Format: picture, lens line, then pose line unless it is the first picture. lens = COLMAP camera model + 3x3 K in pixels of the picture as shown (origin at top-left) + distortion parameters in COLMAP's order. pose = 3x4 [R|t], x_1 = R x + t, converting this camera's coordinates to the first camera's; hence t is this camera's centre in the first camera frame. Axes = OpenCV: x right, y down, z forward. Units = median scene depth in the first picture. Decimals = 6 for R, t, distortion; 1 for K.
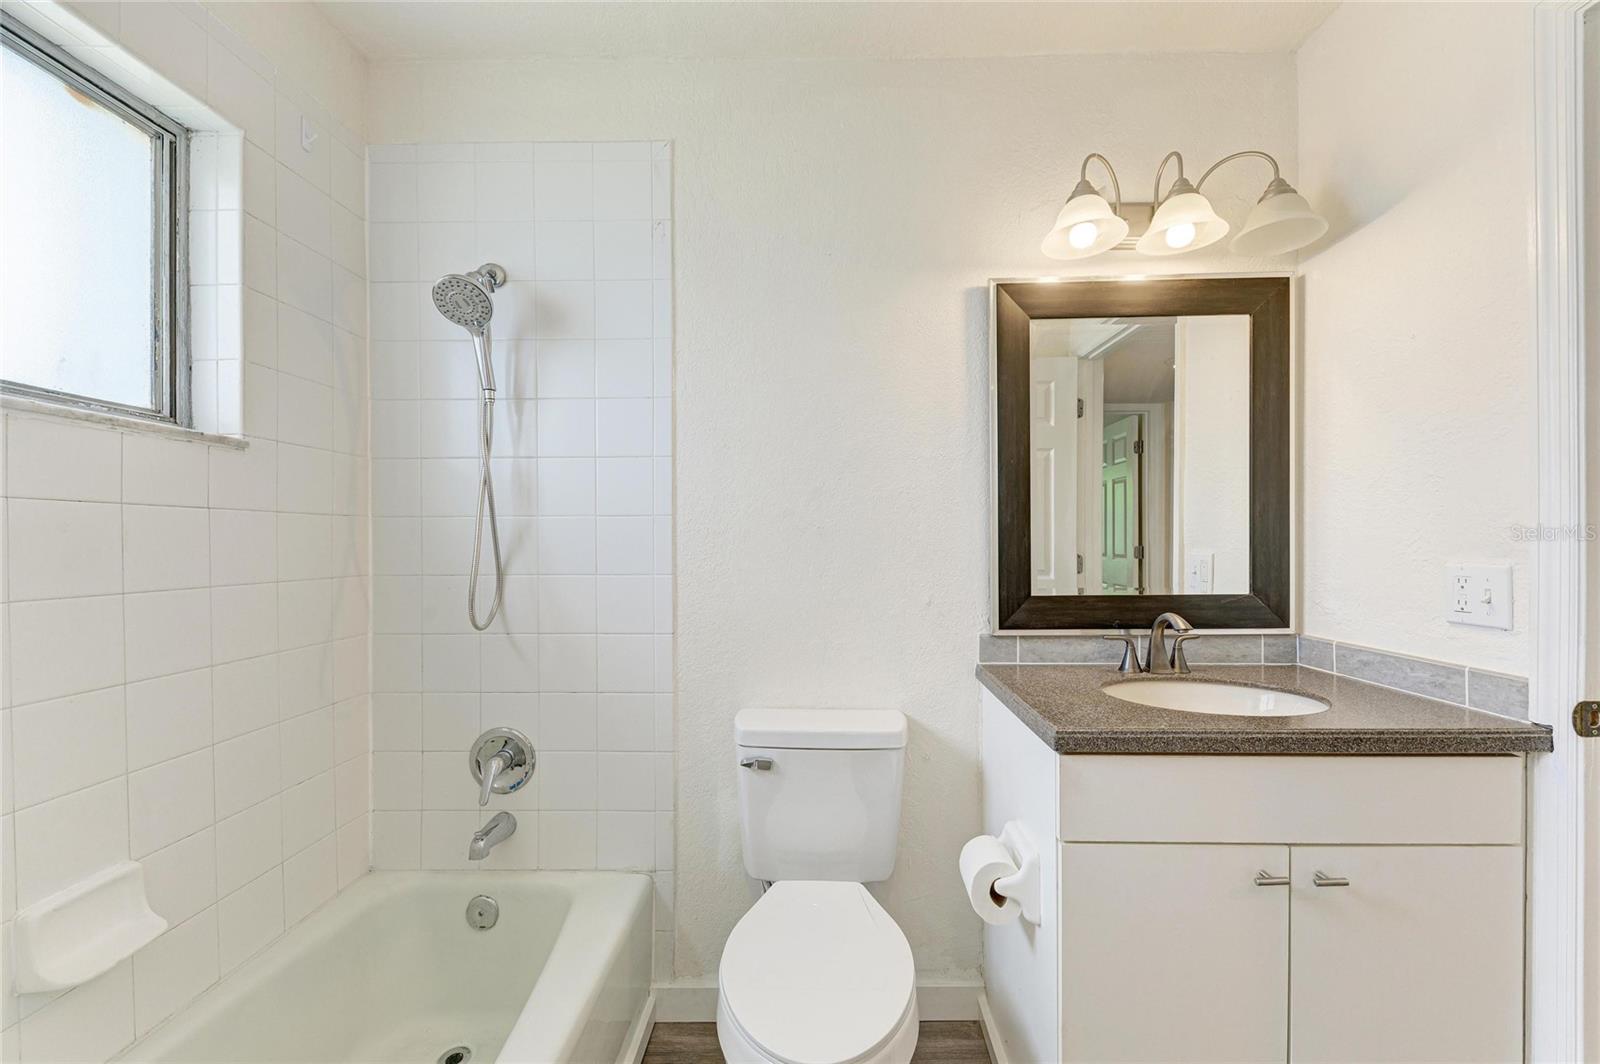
lens RADIAL K [[630.0, 0, 801.8], [0, 630.0, 545.2], [0, 0, 1]] dist [0.009158, -0.006430]
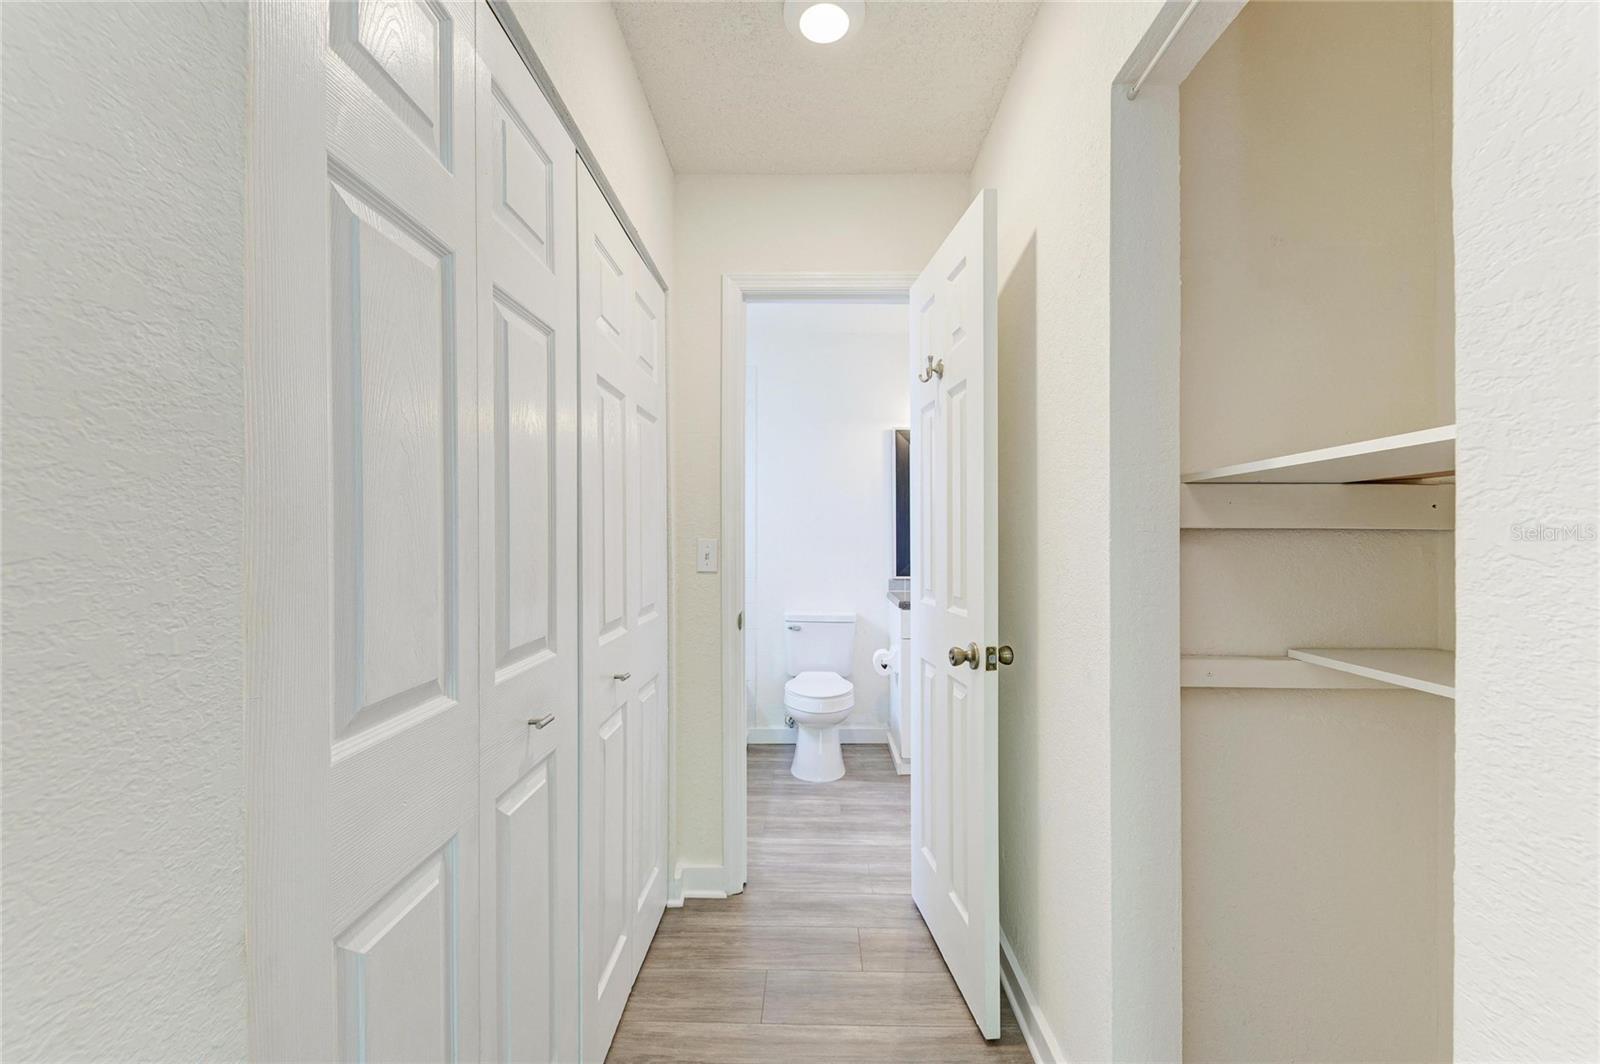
lens RADIAL K [[622.4, 0, 802.8], [0, 622.4, 542.7], [0, 0, 1]] dist [0.001587, -0.000109]
pose [[0.999914, 0.003146, 0.012715, -0.064509], [-0.003169, 0.999993, 0.001766, 0.006425], [-0.012709, -0.001807, 0.999918, -1.307209]]
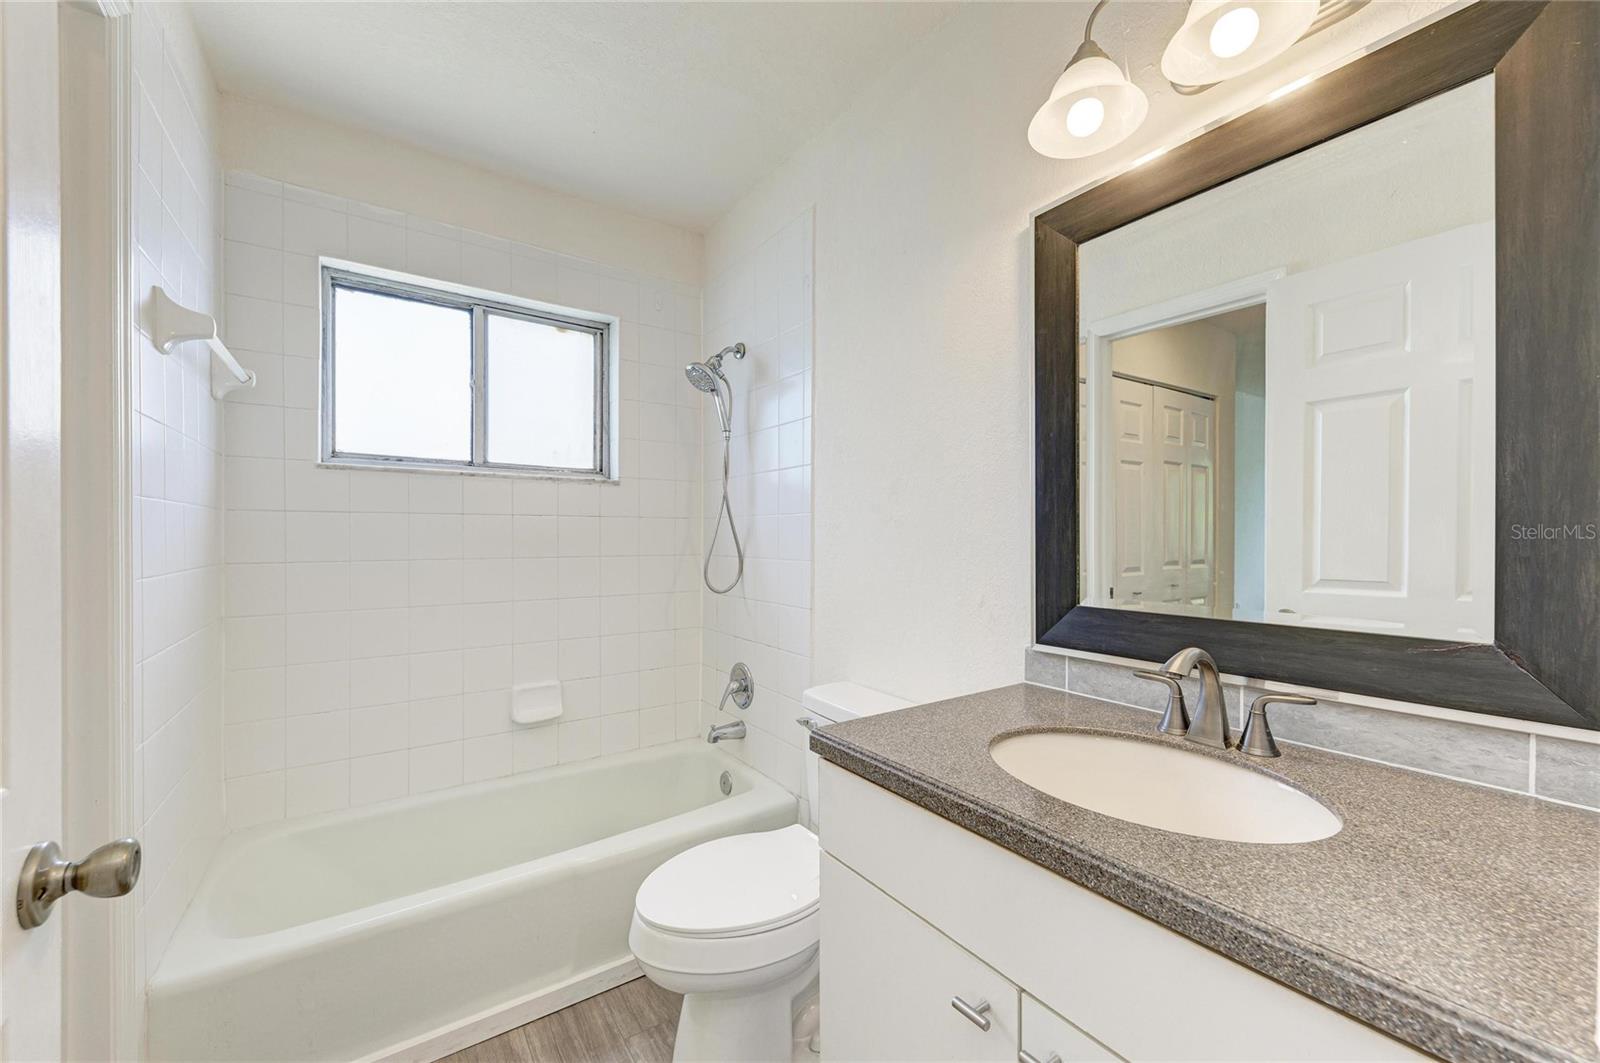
lens RADIAL K [[622.4, 0, 802.8], [0, 622.4, 542.2], [0, 0, 1]] dist [0.001587, -0.000109]
pose [[0.588756, 0.012624, -0.808212, 0.783285], [-0.006809, 0.999920, 0.010658, -0.003487], [0.808282, -0.000772, 0.588795, 0.283246]]
